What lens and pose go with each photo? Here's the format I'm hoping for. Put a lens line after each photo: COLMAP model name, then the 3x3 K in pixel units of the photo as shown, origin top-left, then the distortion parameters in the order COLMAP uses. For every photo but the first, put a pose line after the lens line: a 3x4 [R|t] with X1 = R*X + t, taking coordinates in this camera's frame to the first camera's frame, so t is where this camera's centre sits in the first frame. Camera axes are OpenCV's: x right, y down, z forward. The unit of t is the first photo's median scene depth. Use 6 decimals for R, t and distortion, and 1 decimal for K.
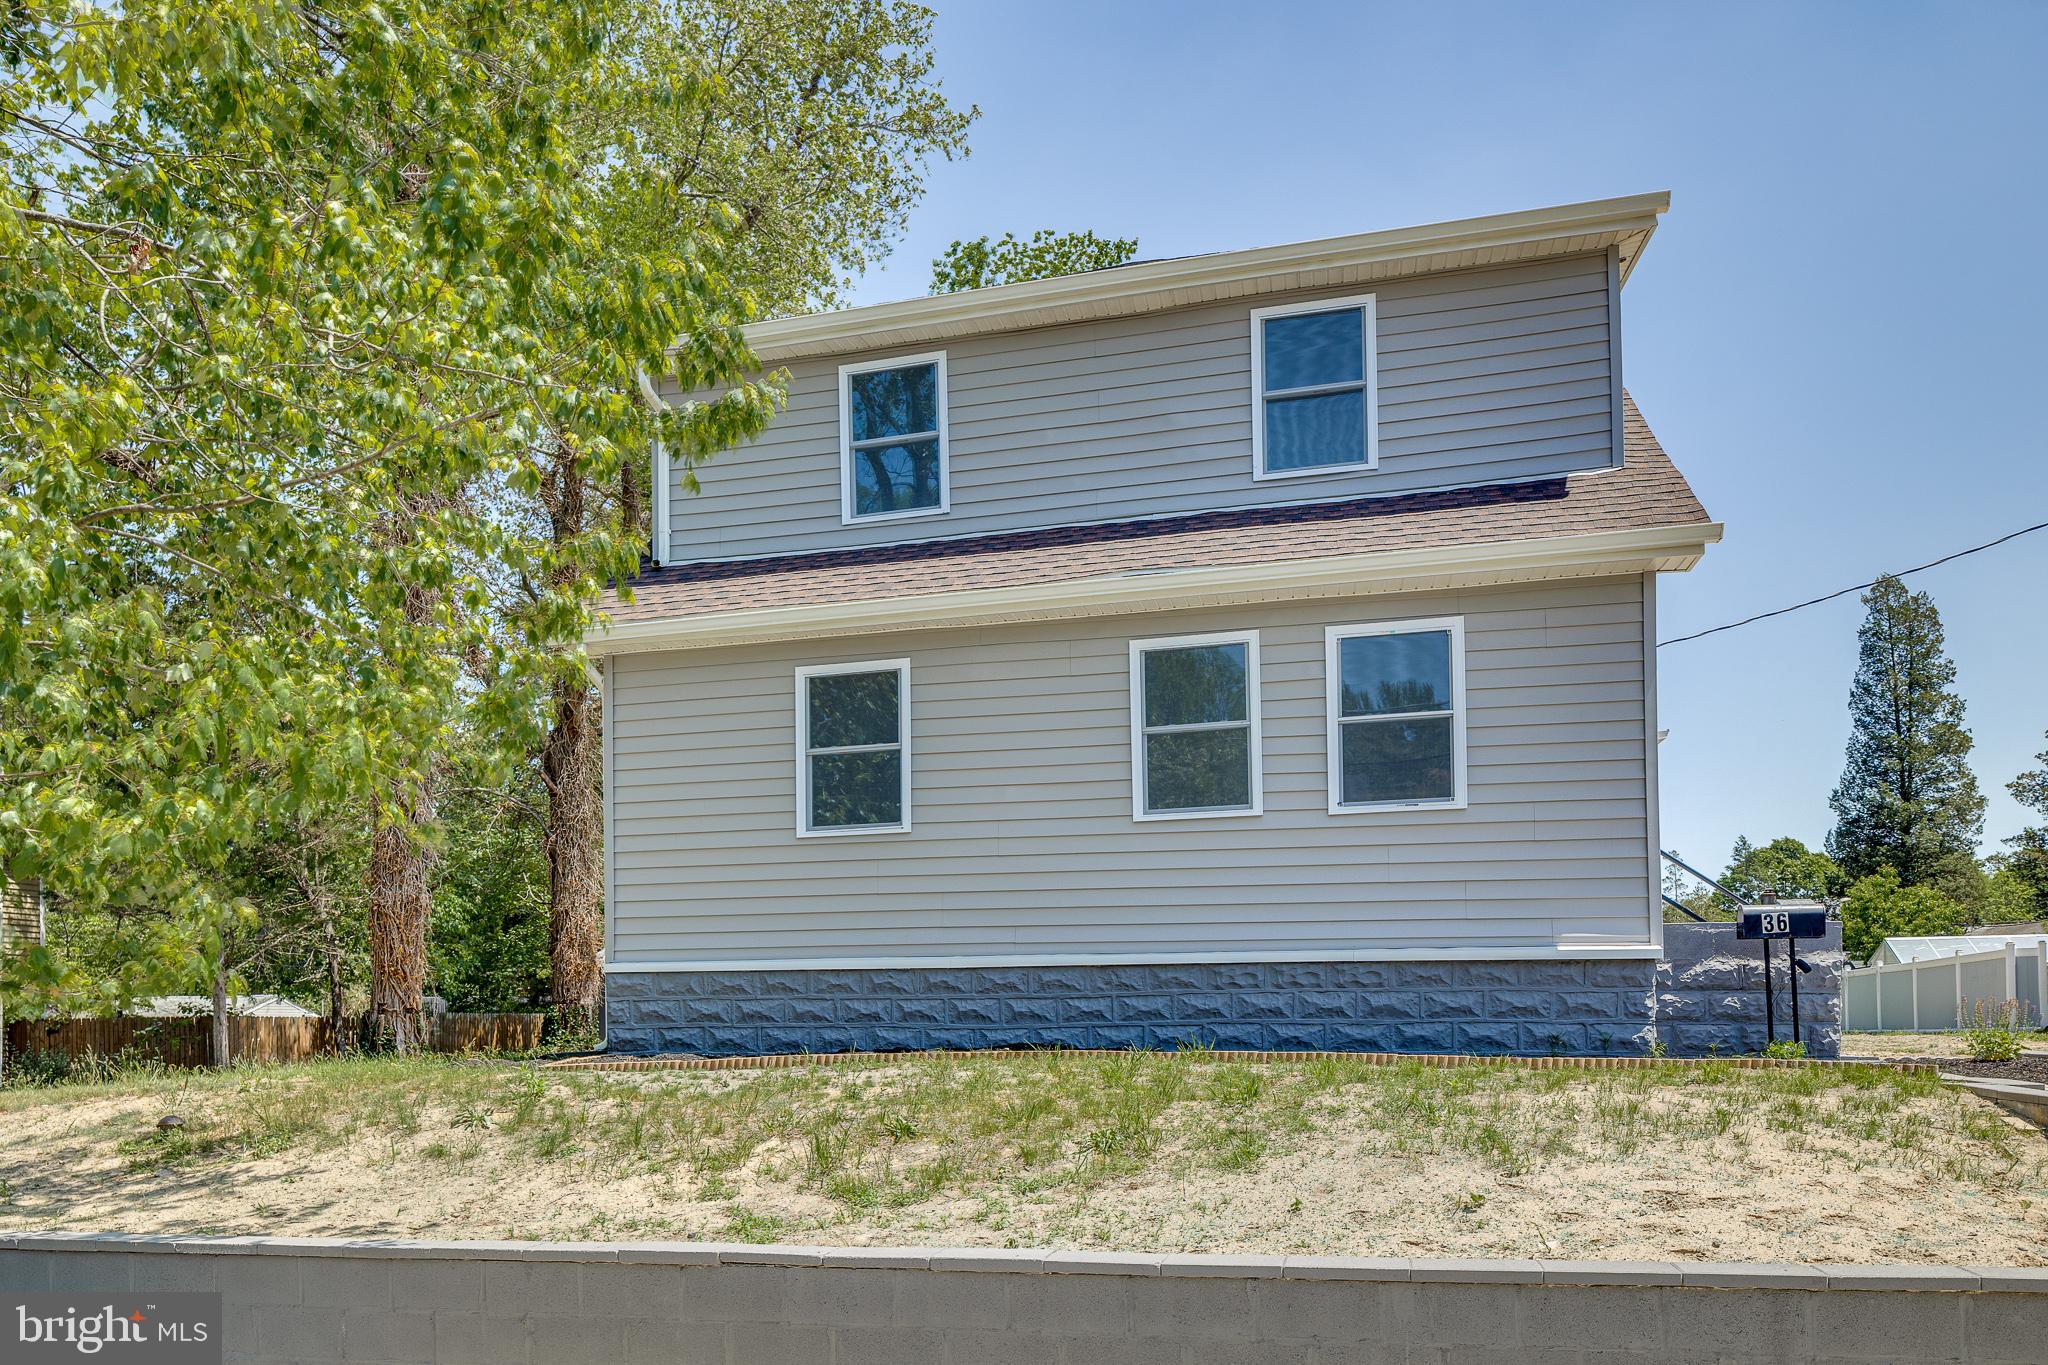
lens RADIAL K [[1367.4, 0, 1063.4], [0, 1367.4, 933.7], [0, 0, 1]] dist [-0.014732, 0.012809]
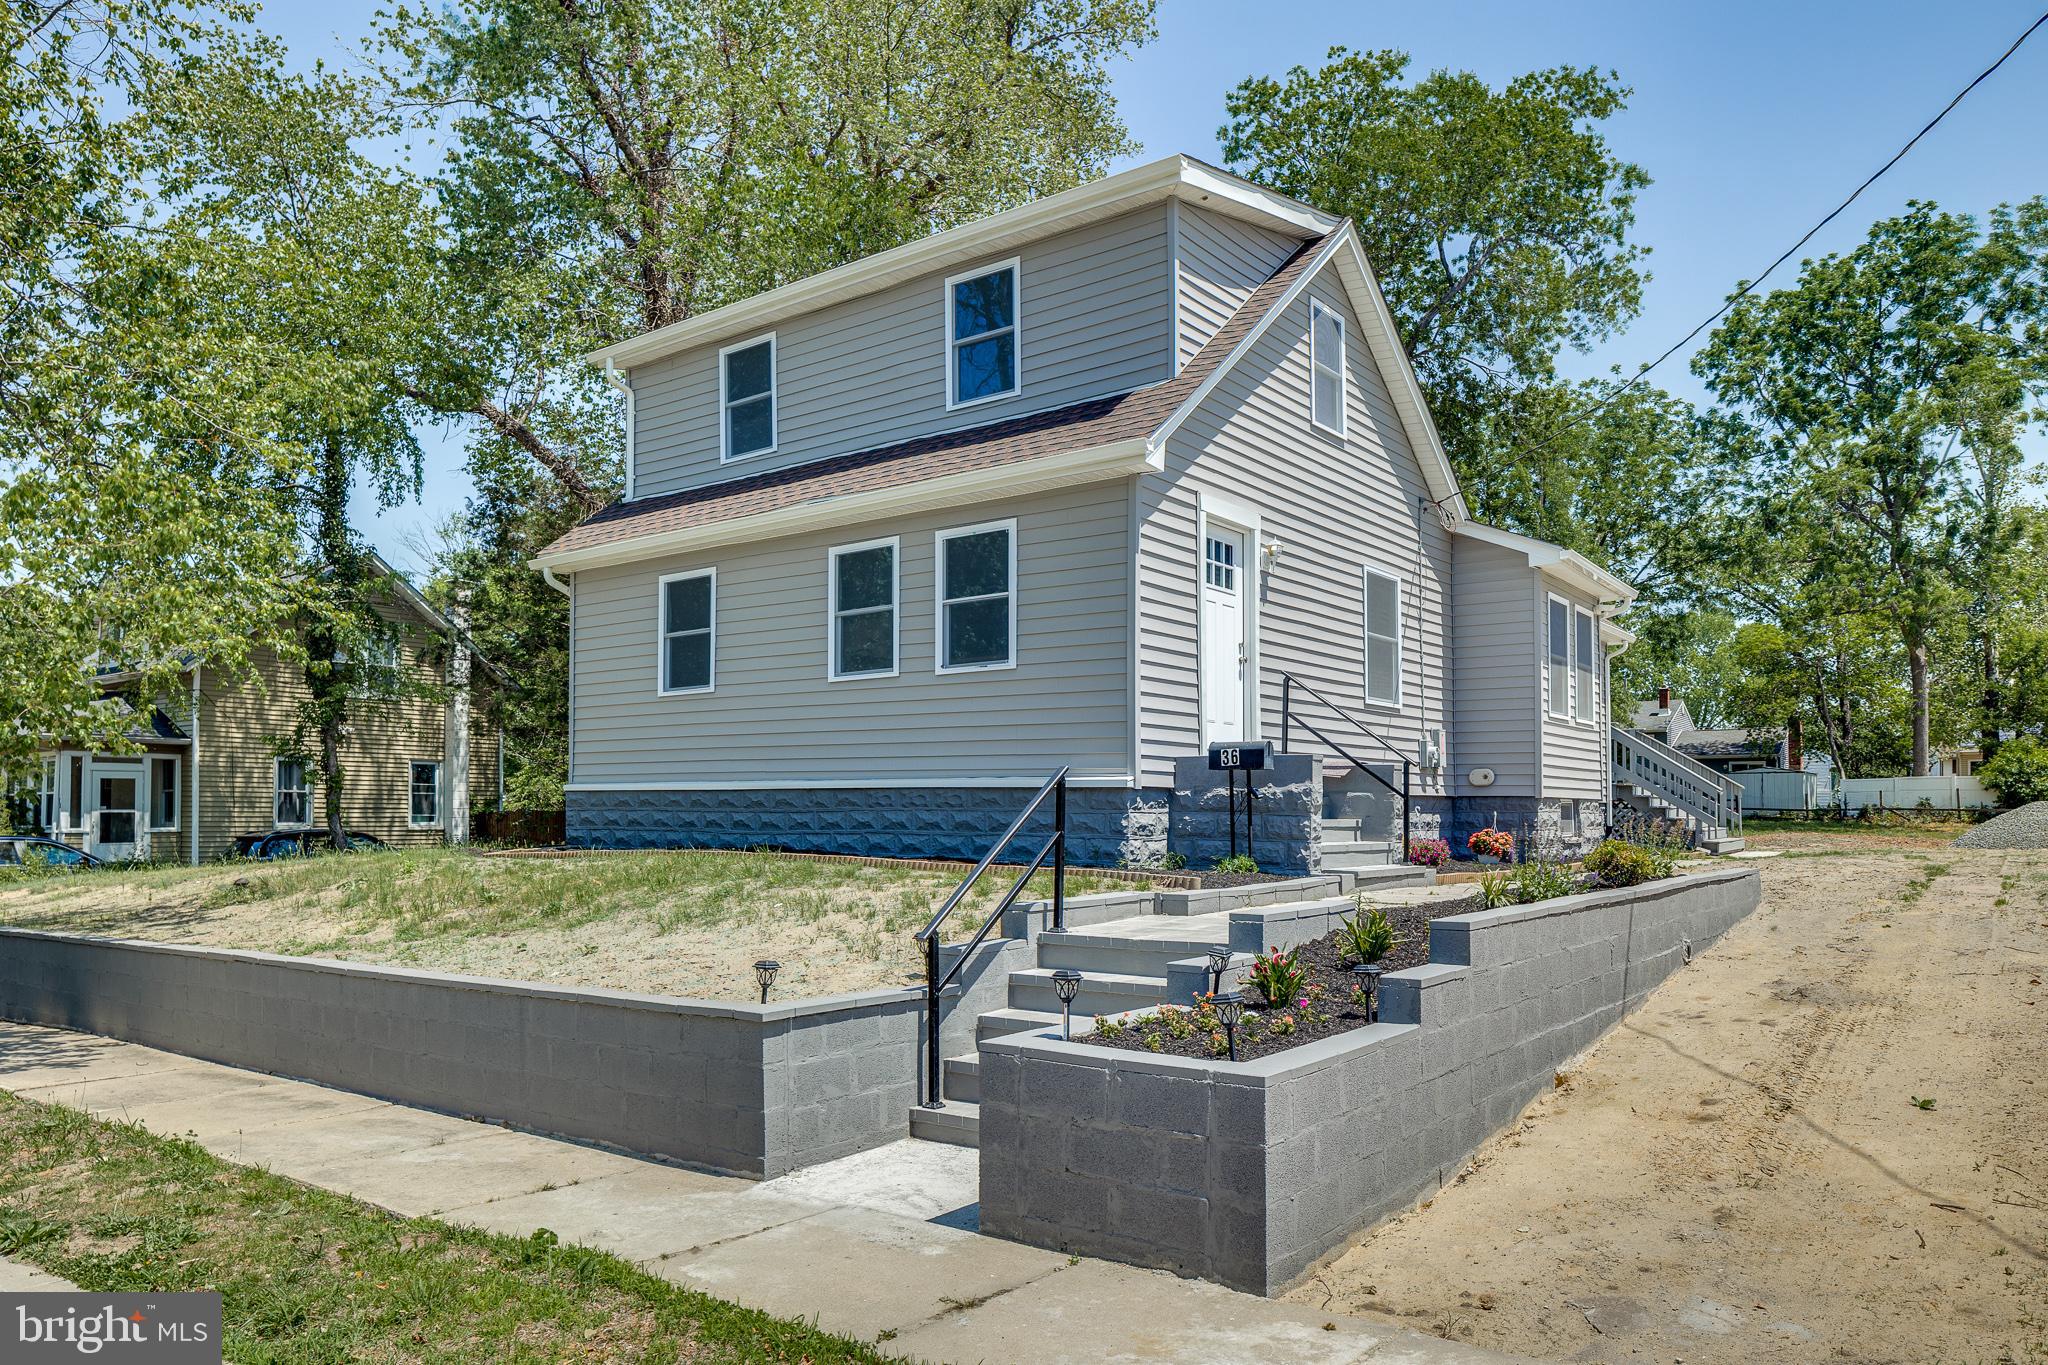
lens RADIAL K [[1367.4, 0, 1003.9], [0, 1367.4, 737.2], [0, 0, 1]] dist [-0.014732, 0.012809]
pose [[0.918877, -0.010322, -0.394410, 0.709287], [0.009945, 0.999946, -0.003000, -0.021011], [0.394419, -0.001166, 0.918930, -0.165722]]
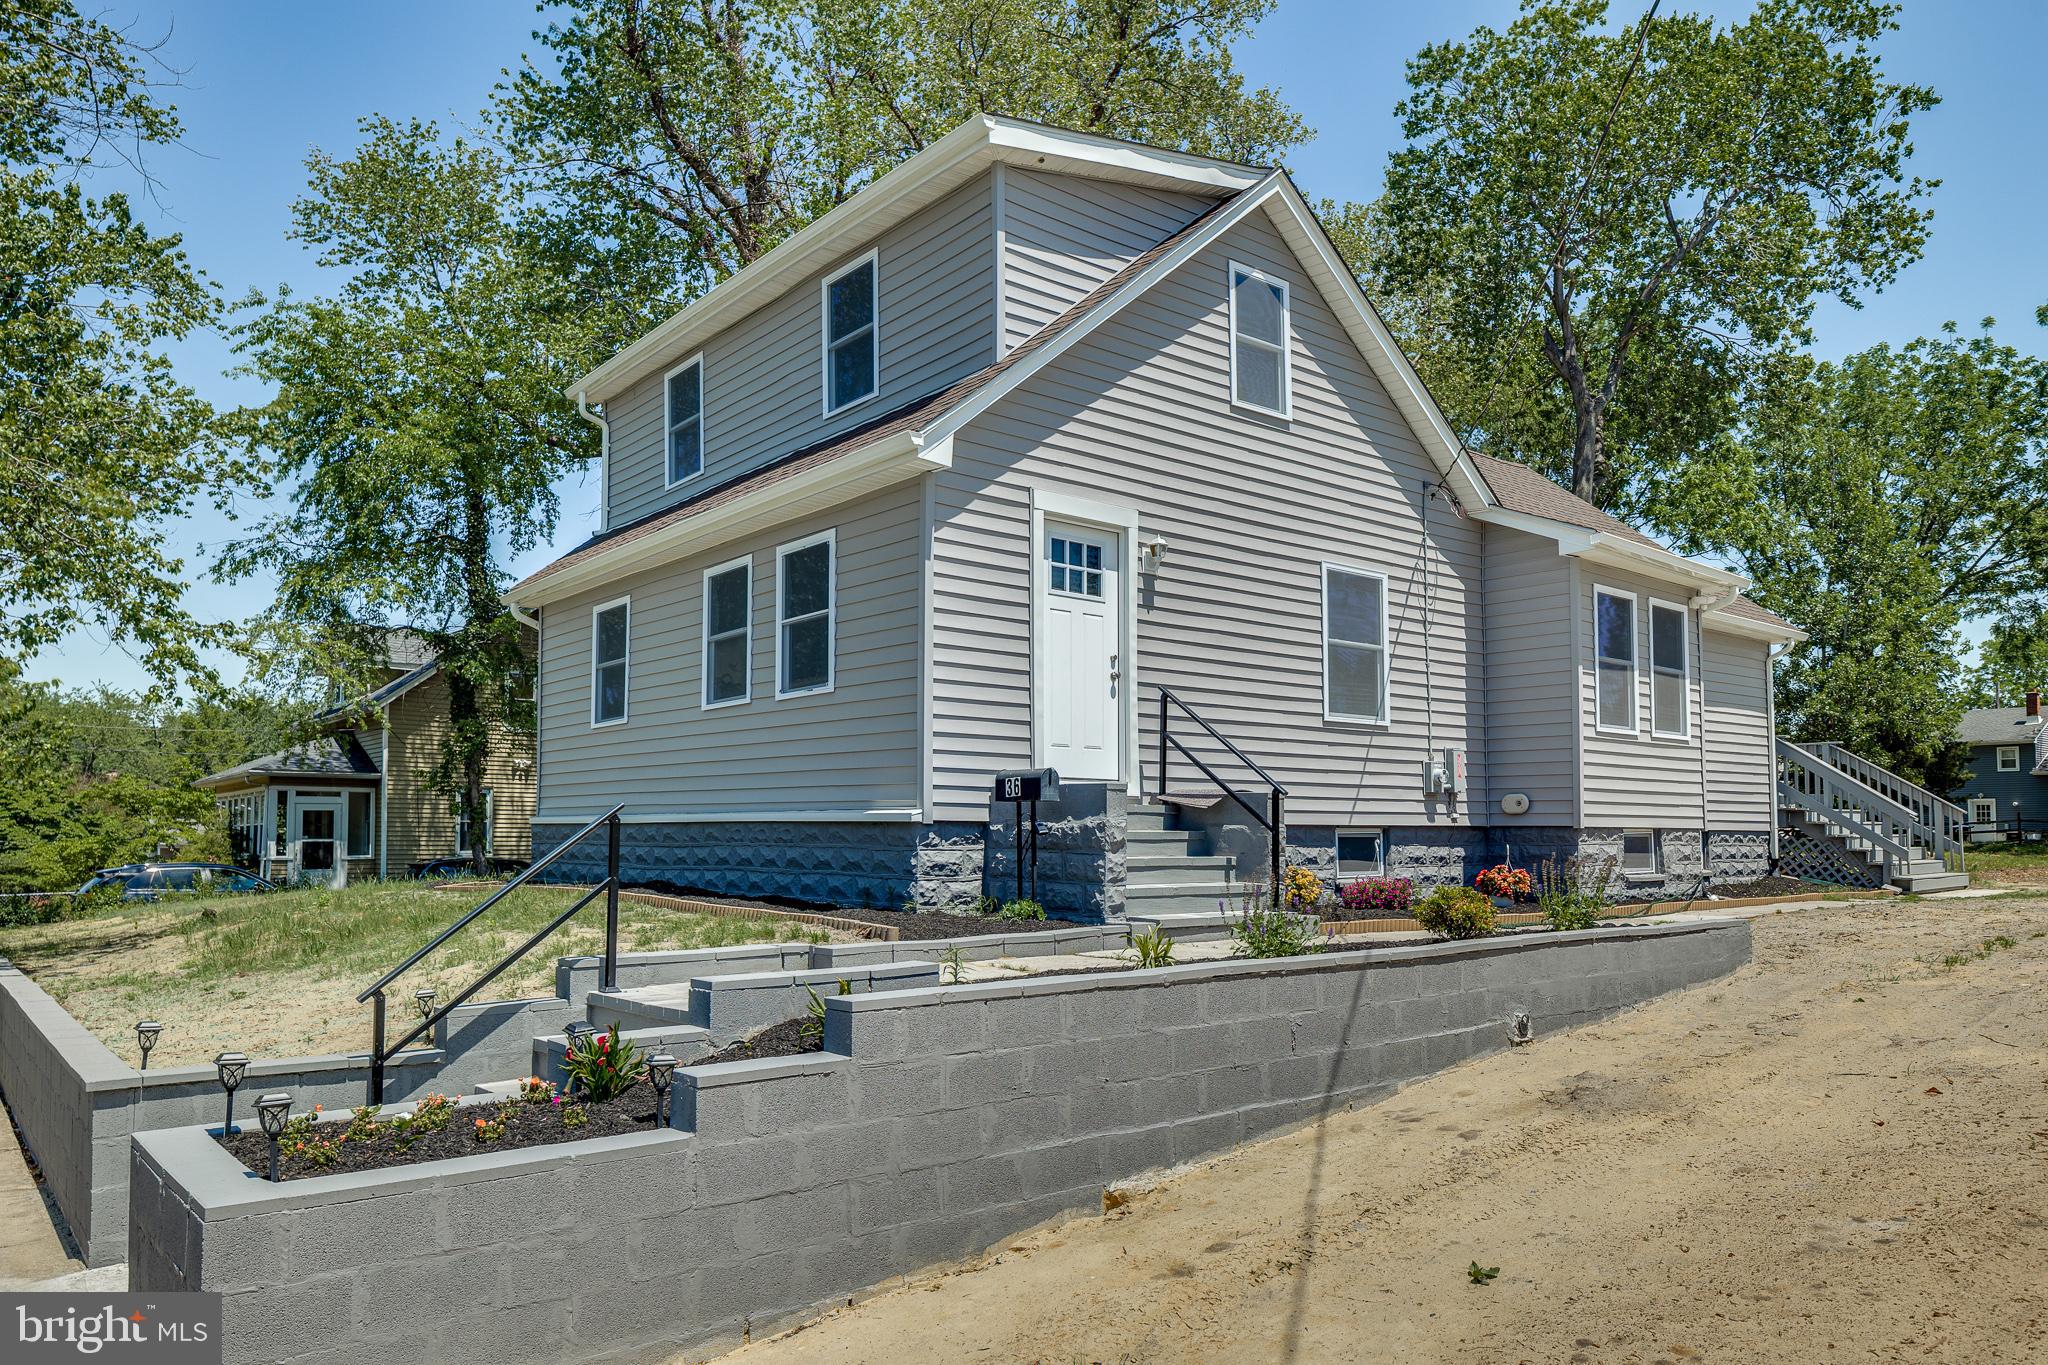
lens RADIAL K [[1367.4, 0, 997.5], [0, 1367.4, 743.6], [0, 0, 1]] dist [-0.014732, 0.012809]
pose [[0.805858, -0.029750, -0.591361, 0.991114], [0.022533, 0.999554, -0.019580, -0.018750], [0.591680, 0.002453, 0.806169, 0.120469]]
